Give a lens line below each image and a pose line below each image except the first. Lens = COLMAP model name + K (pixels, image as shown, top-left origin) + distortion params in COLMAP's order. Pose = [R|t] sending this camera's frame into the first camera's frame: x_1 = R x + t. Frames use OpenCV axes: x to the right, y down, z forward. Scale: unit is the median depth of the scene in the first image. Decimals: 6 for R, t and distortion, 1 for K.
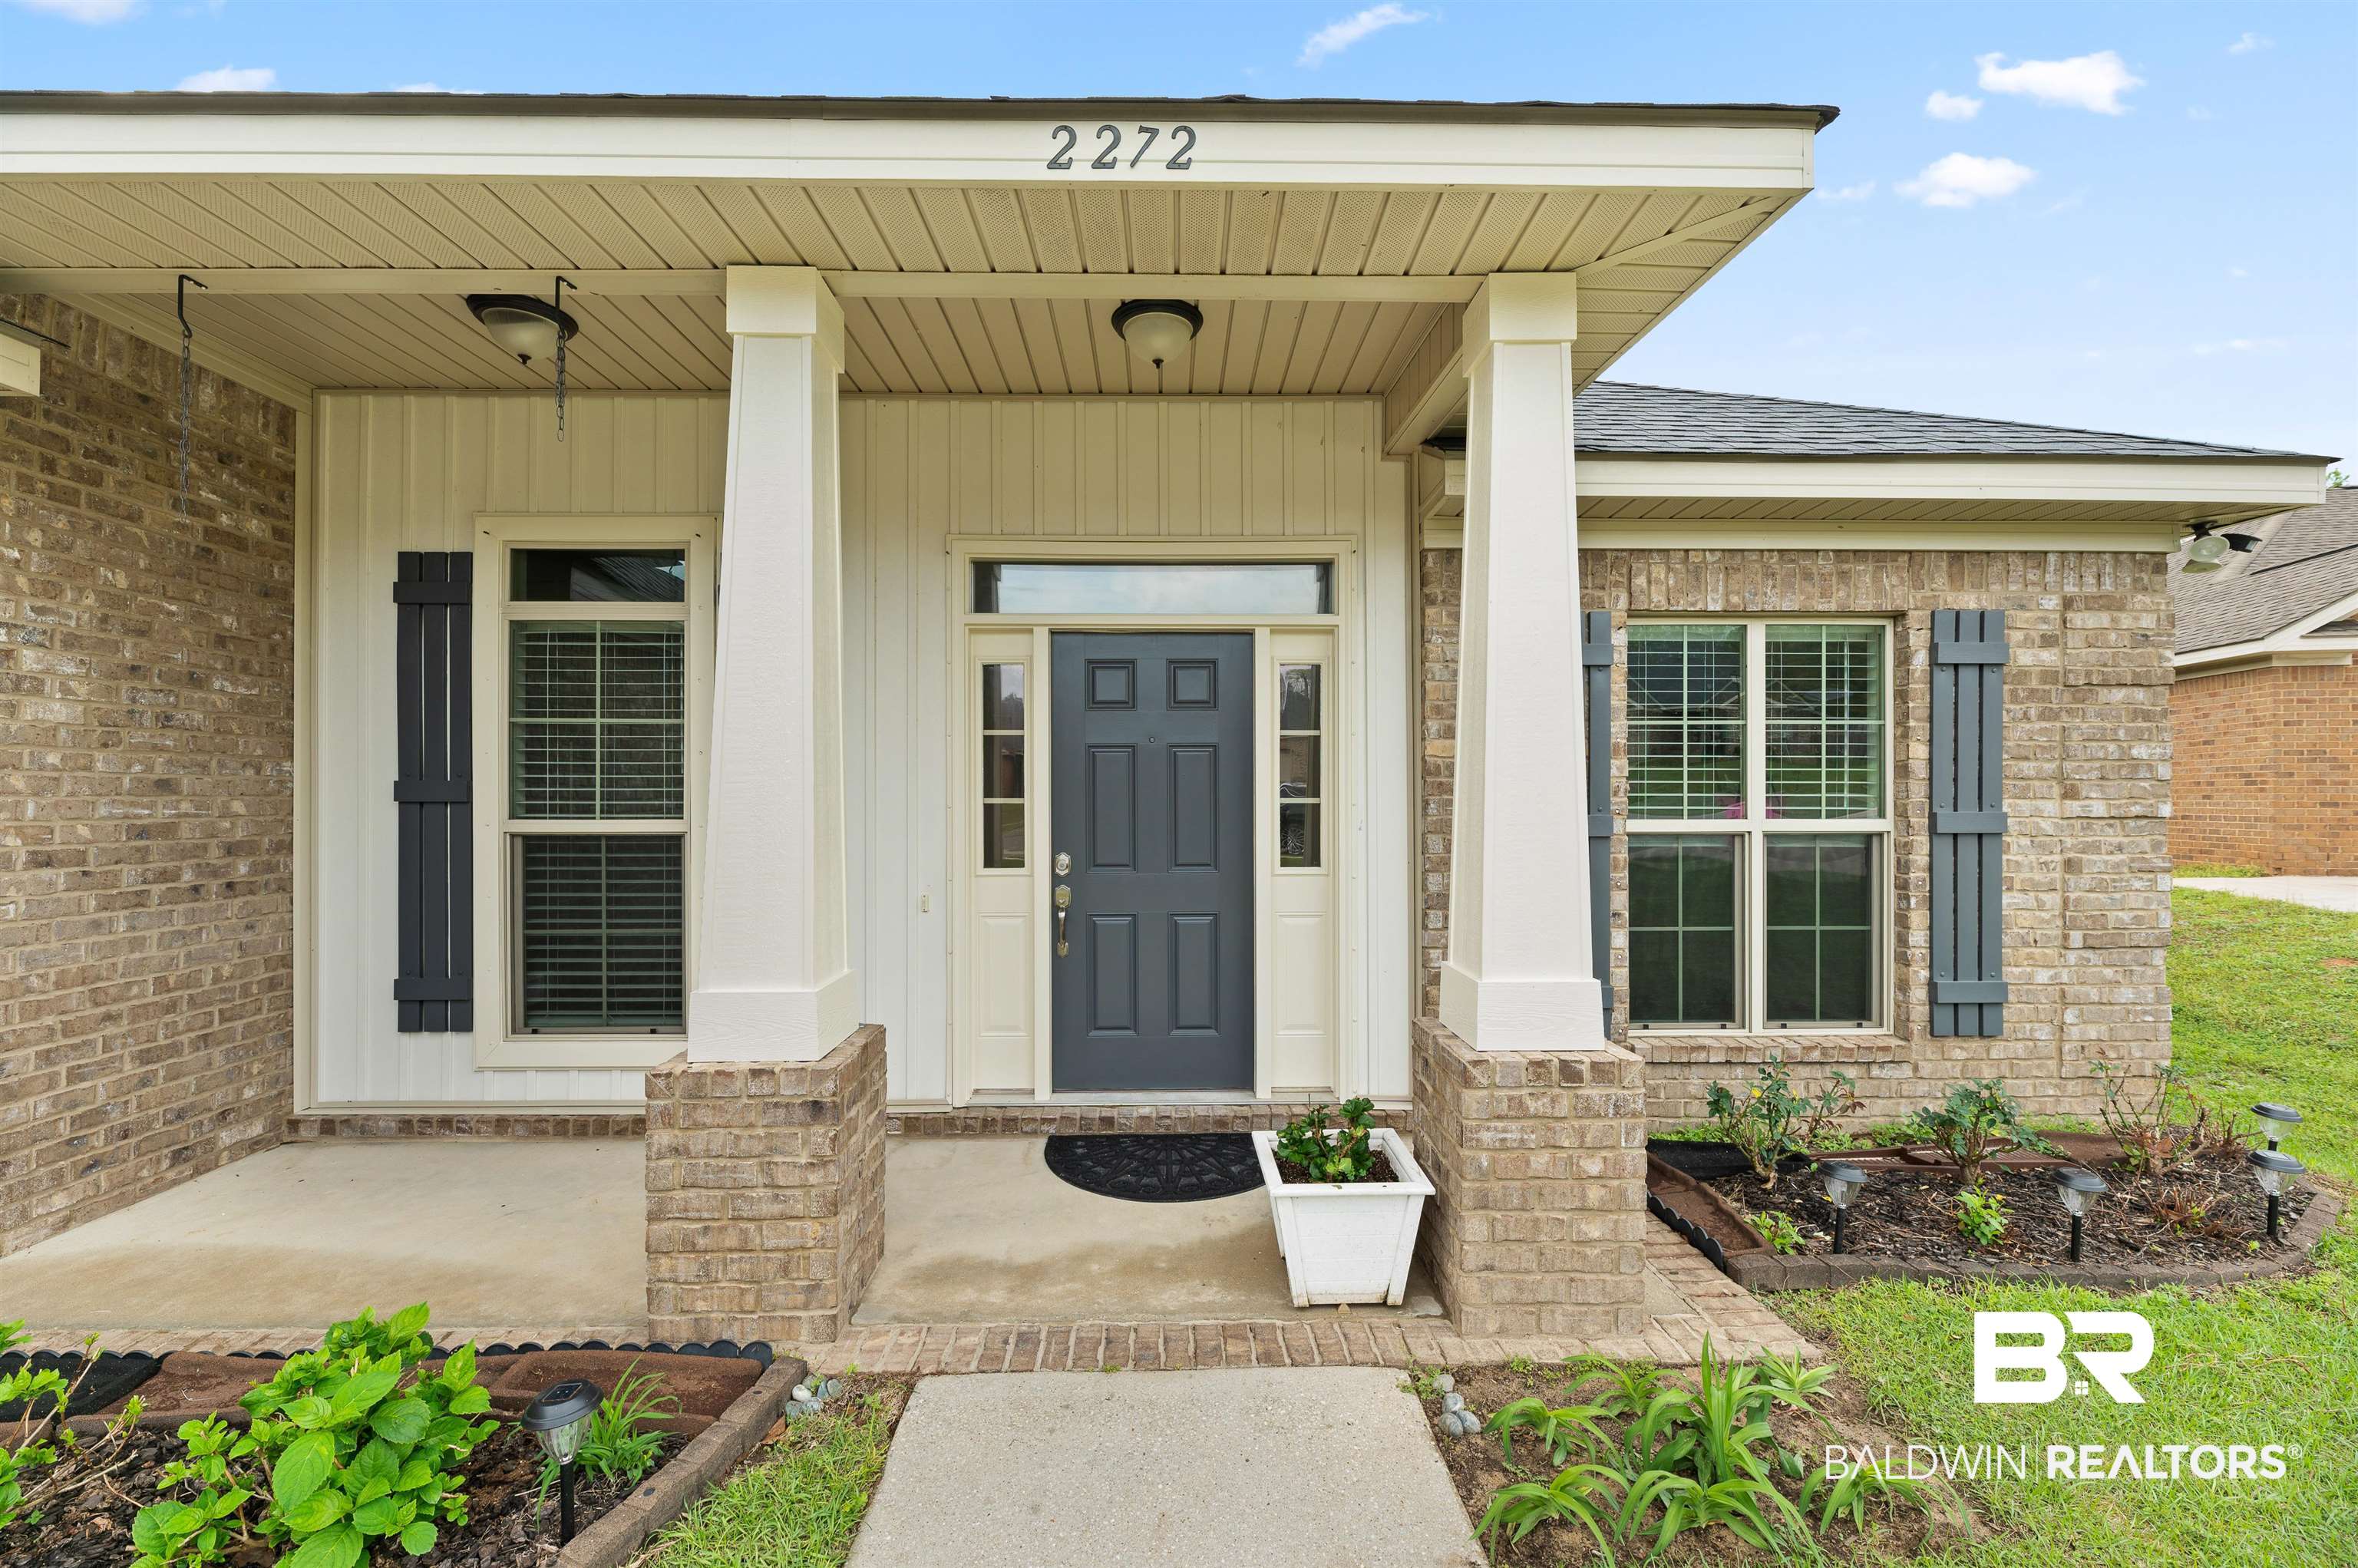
lens RADIAL K [[956.3, 0, 1173.3], [0, 956.3, 799.7], [0, 0, 1]] dist [0.000066, -0.005445]
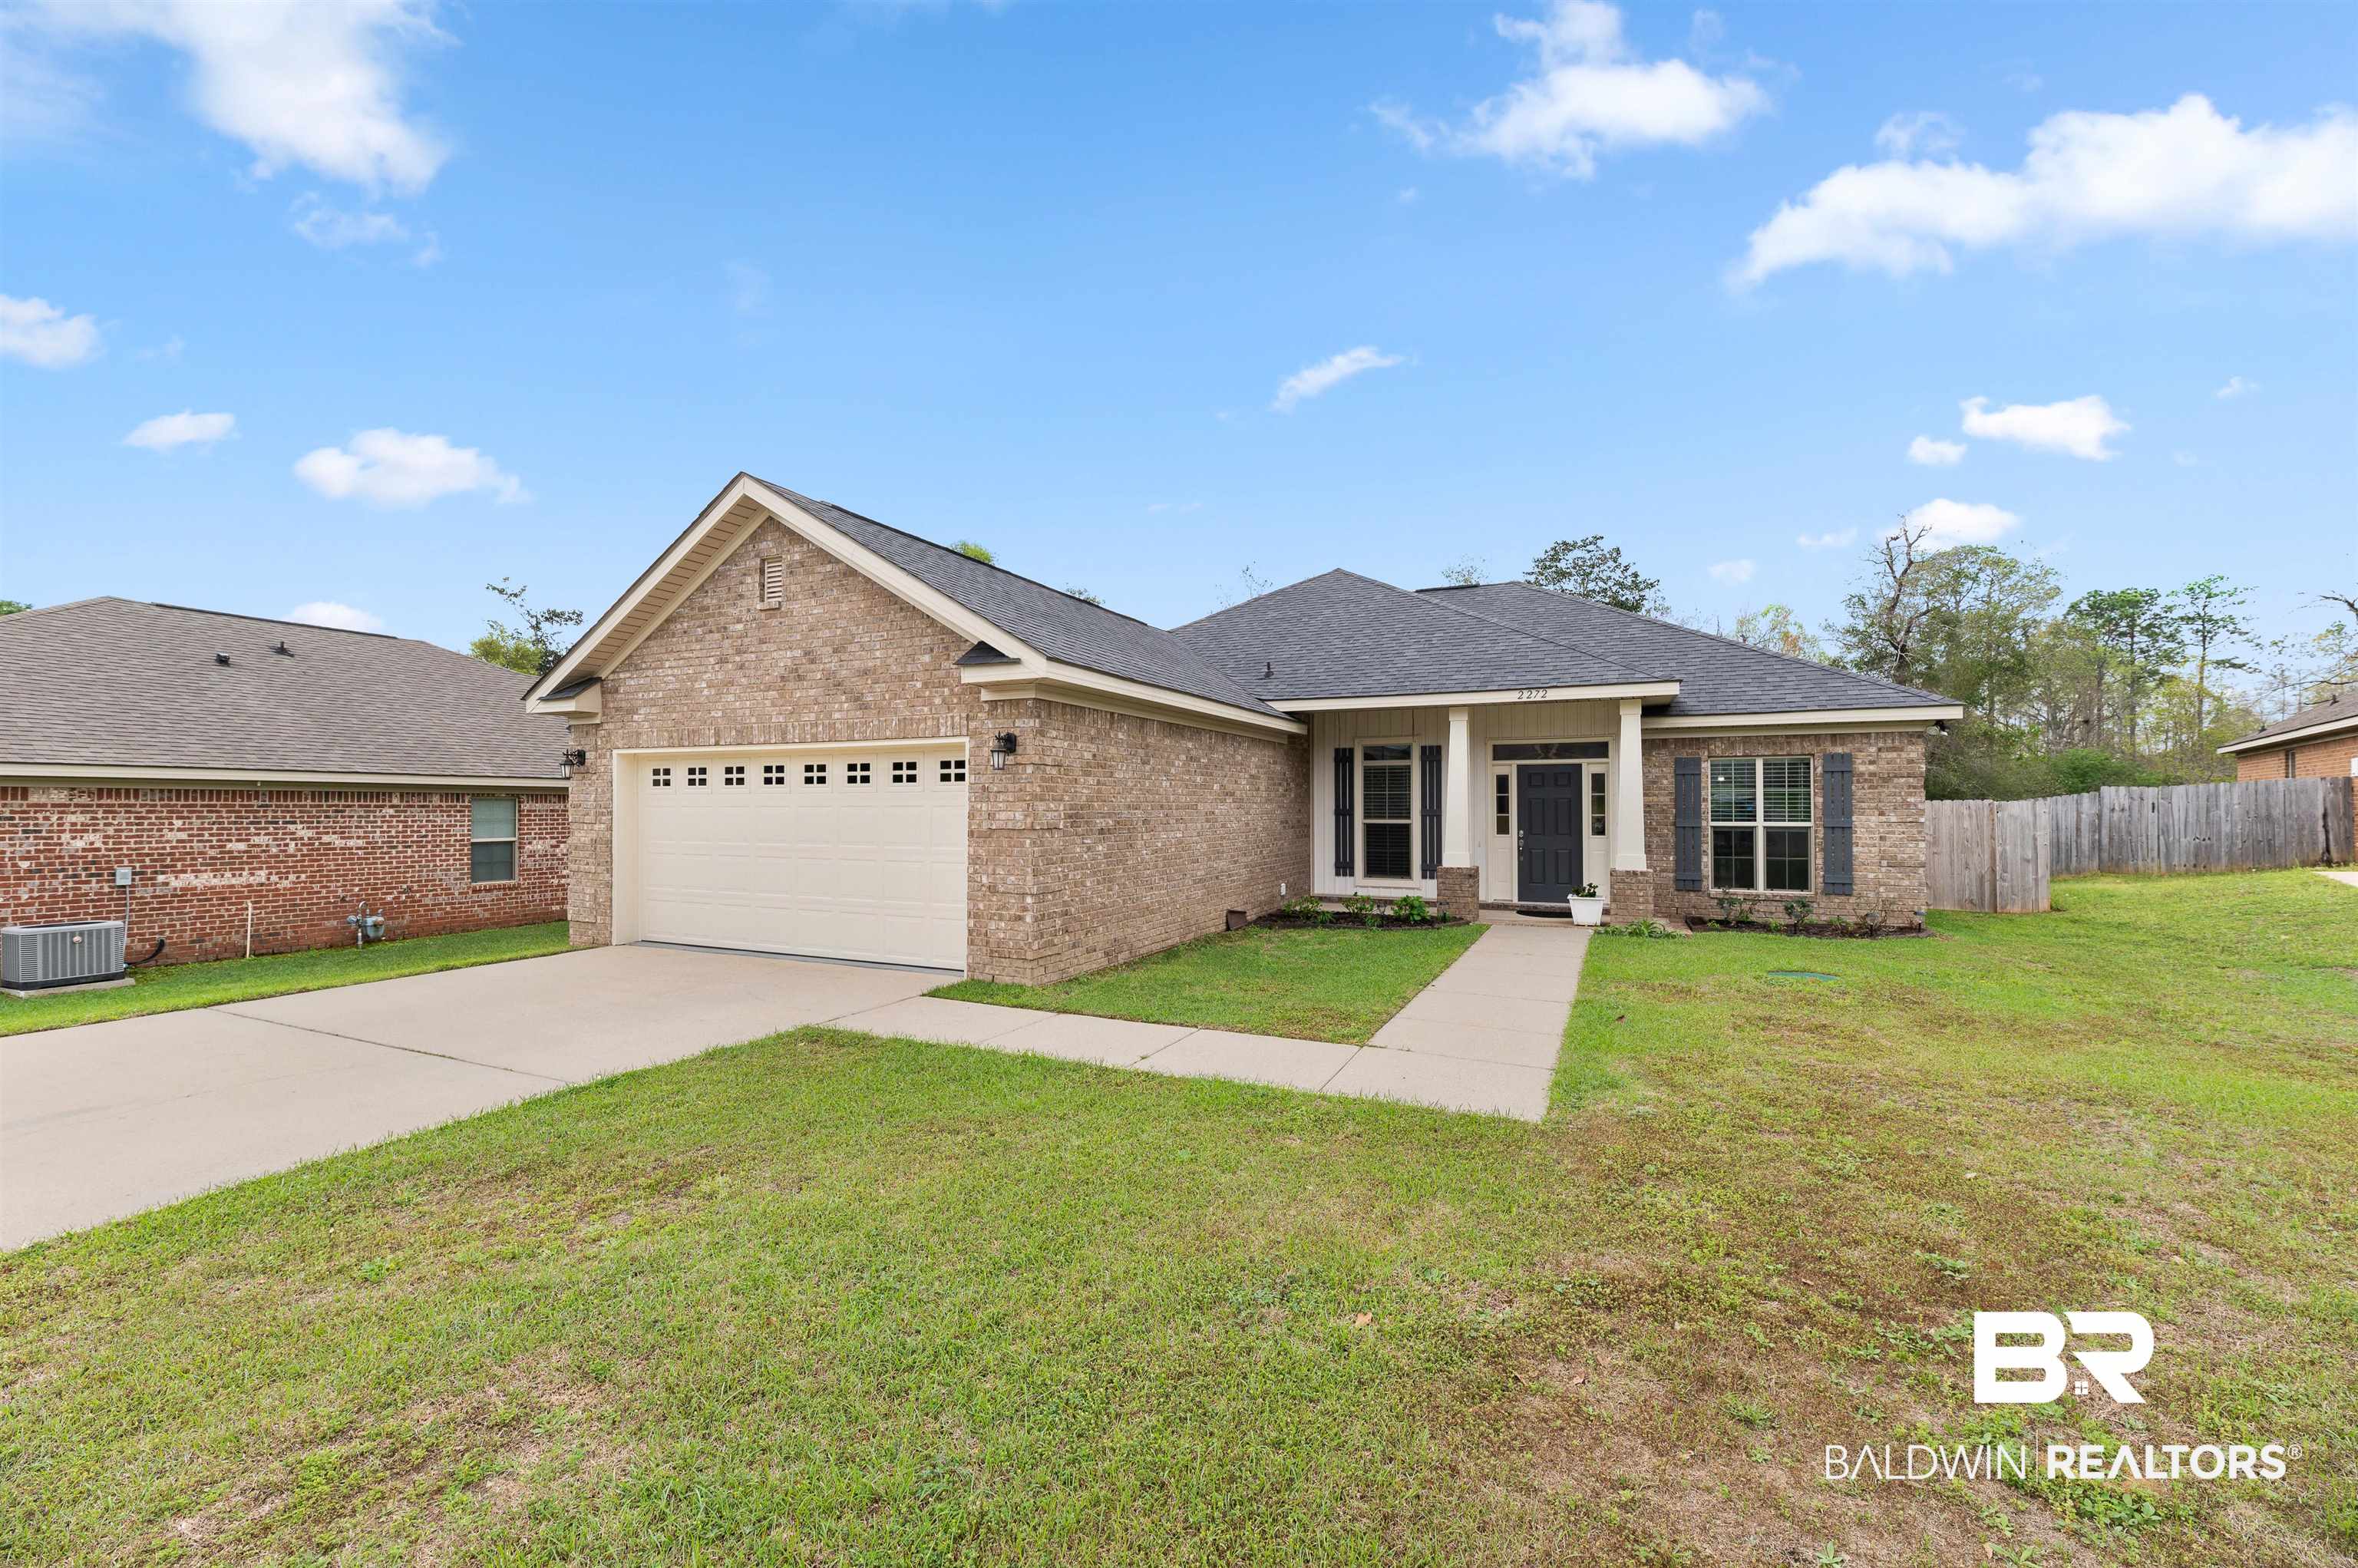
lens RADIAL K [[956.3, 0, 1173.3], [0, 956.3, 799.7], [0, 0, 1]] dist [0.000066, -0.005445]
pose [[0.893484, -0.002802, -0.449087, 0.309590], [-0.002484, 0.999934, -0.011180, -0.012191], [0.449088, 0.011105, 0.893418, -2.632586]]
